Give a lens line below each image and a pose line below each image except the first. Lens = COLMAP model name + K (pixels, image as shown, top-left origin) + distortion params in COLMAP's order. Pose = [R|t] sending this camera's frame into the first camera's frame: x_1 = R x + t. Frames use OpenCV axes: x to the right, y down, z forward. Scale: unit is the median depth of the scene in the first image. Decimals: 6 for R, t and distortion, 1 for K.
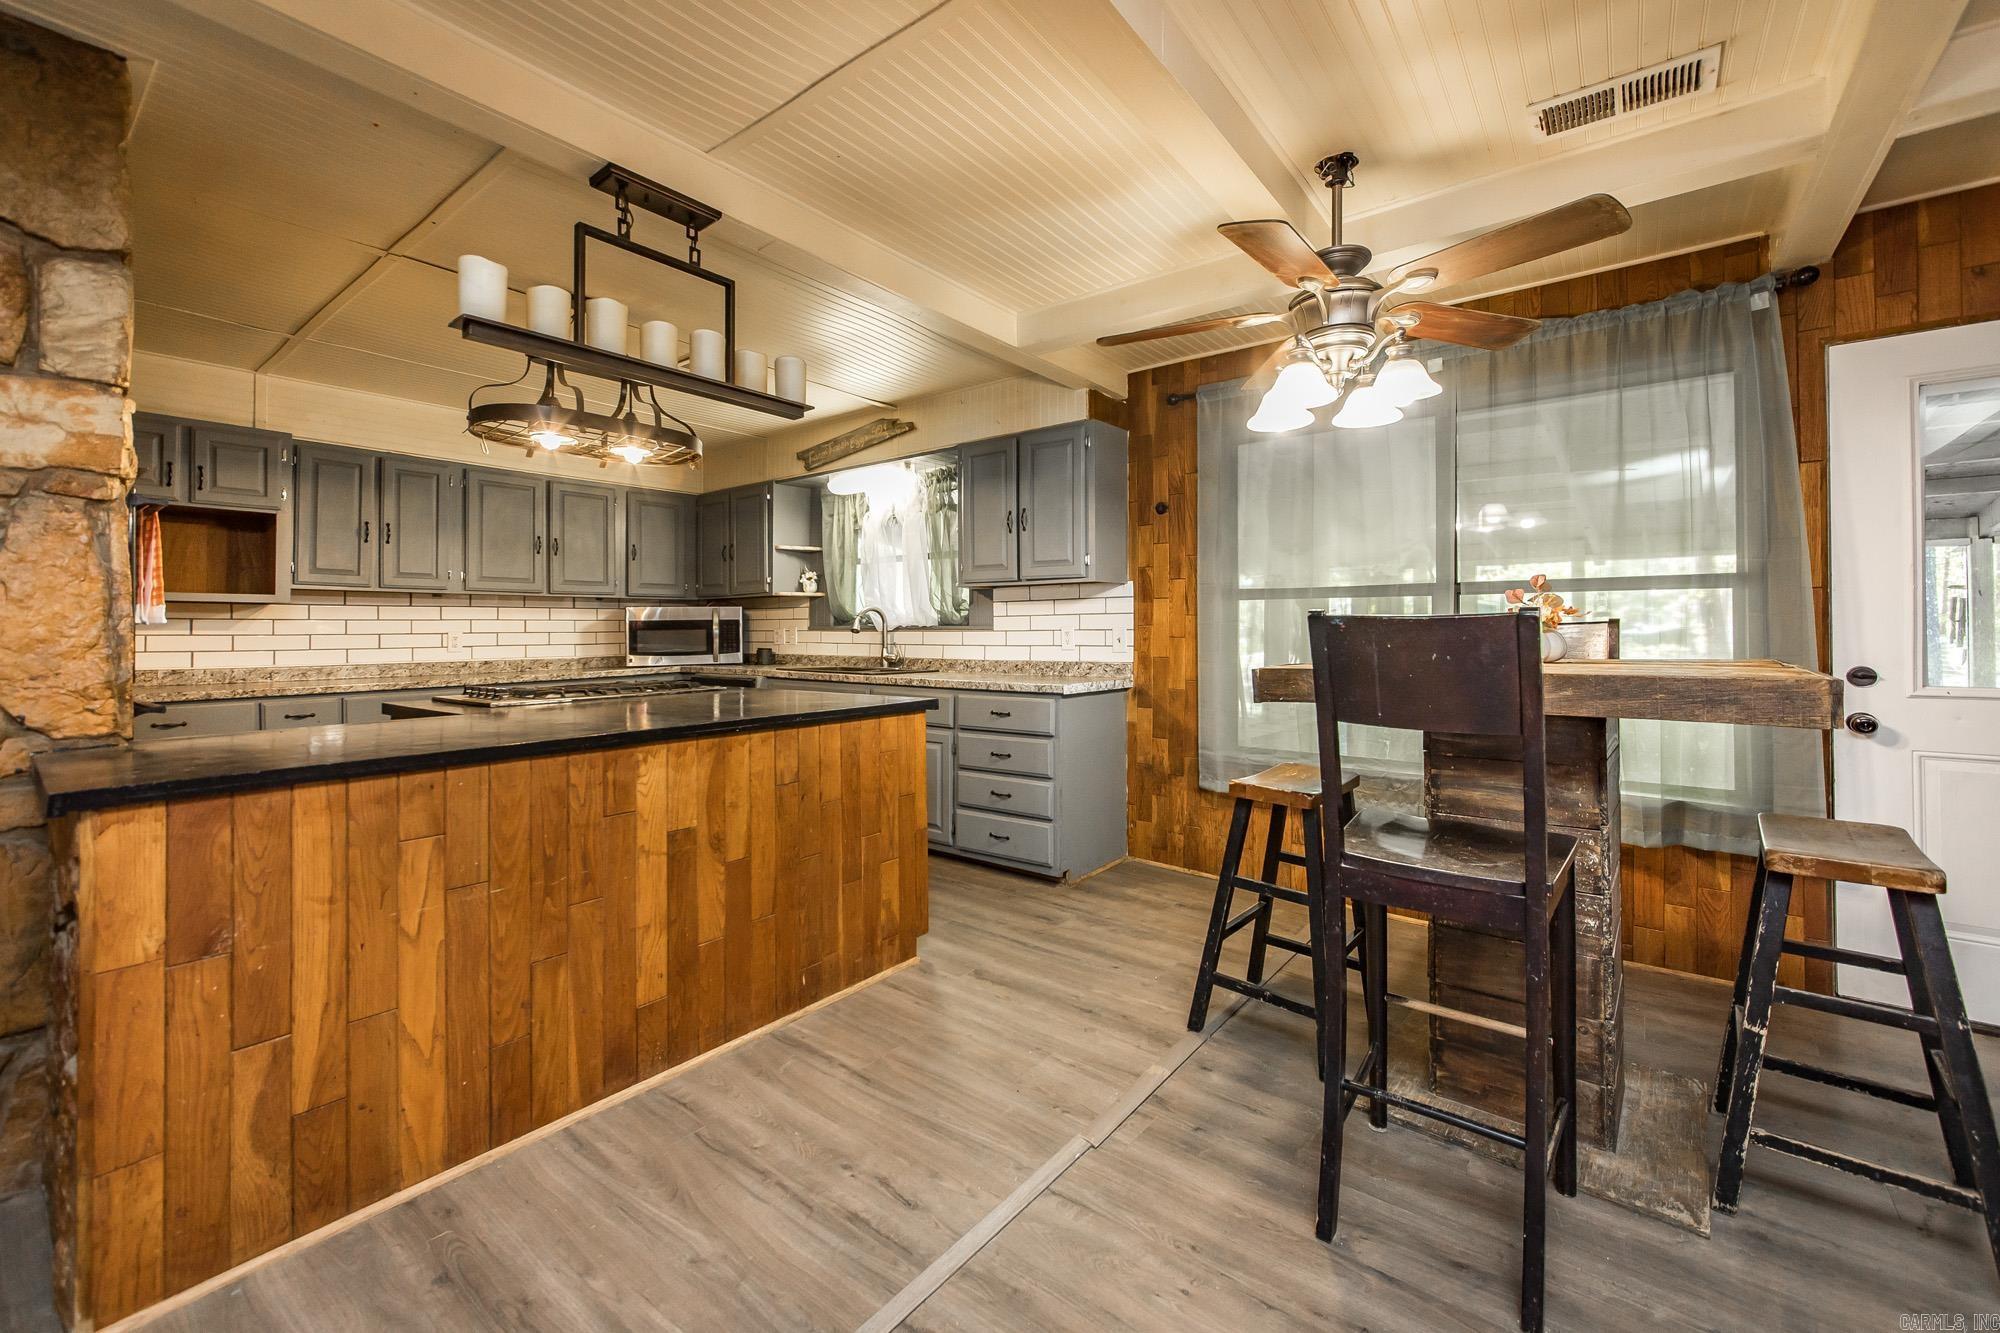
lens RADIAL K [[807.0, 0, 987.6], [0, 807.0, 623.5], [0, 0, 1]] dist [0.000455, 0.000607]
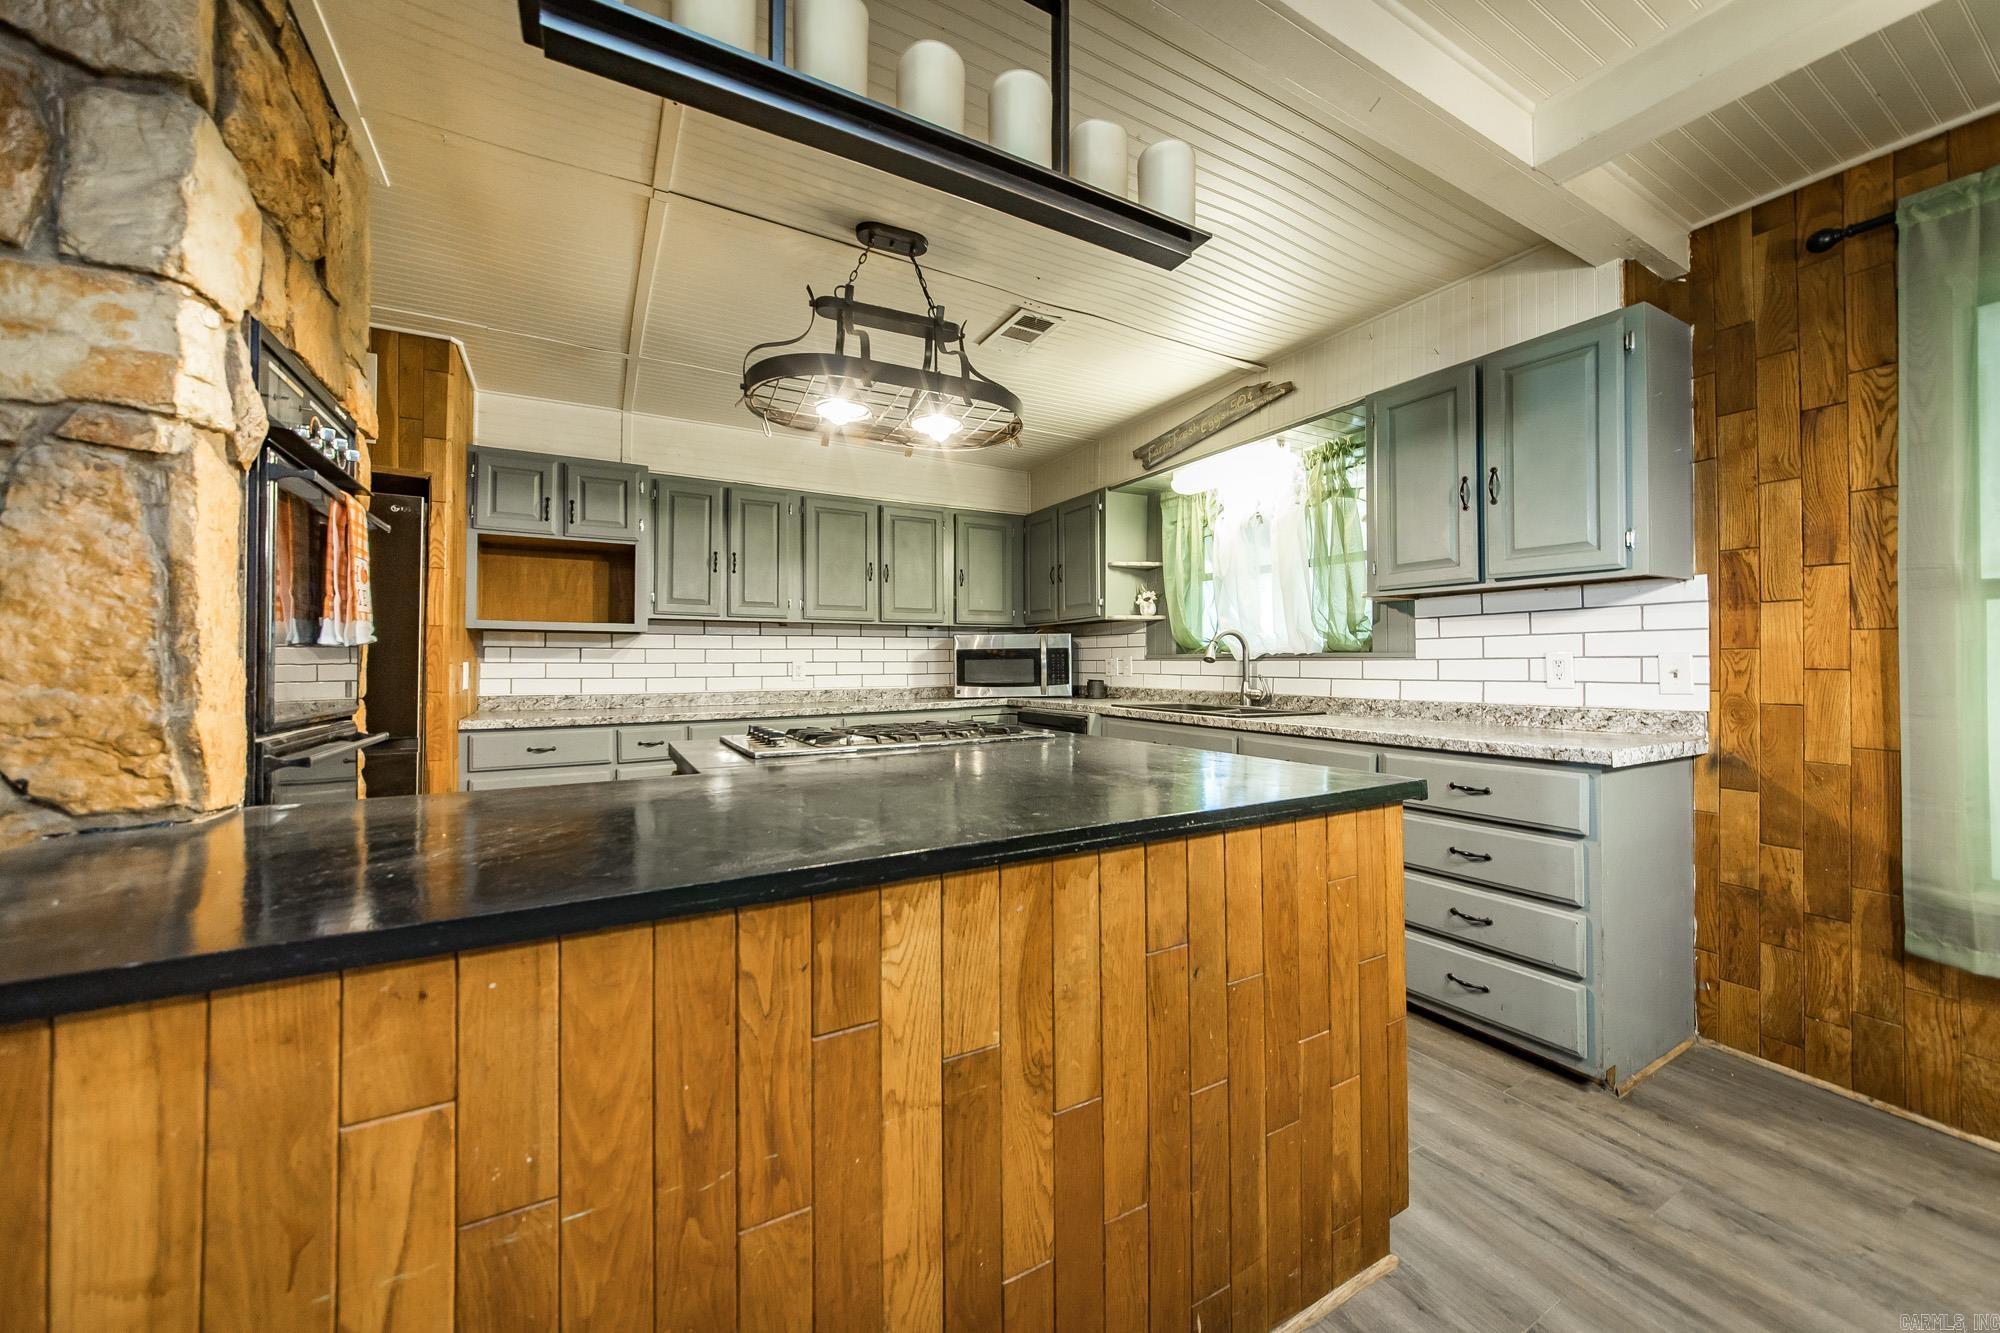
lens RADIAL K [[719.2, 0, 995.7], [0, 719.2, 658.2], [0, 0, 1]] dist [-0.009562, -0.000075]
pose [[0.923157, -0.001411, -0.384420, -0.111313], [0.002359, 0.999995, 0.001995, 0.007367], [0.384415, -0.002749, 0.923156, 0.342565]]
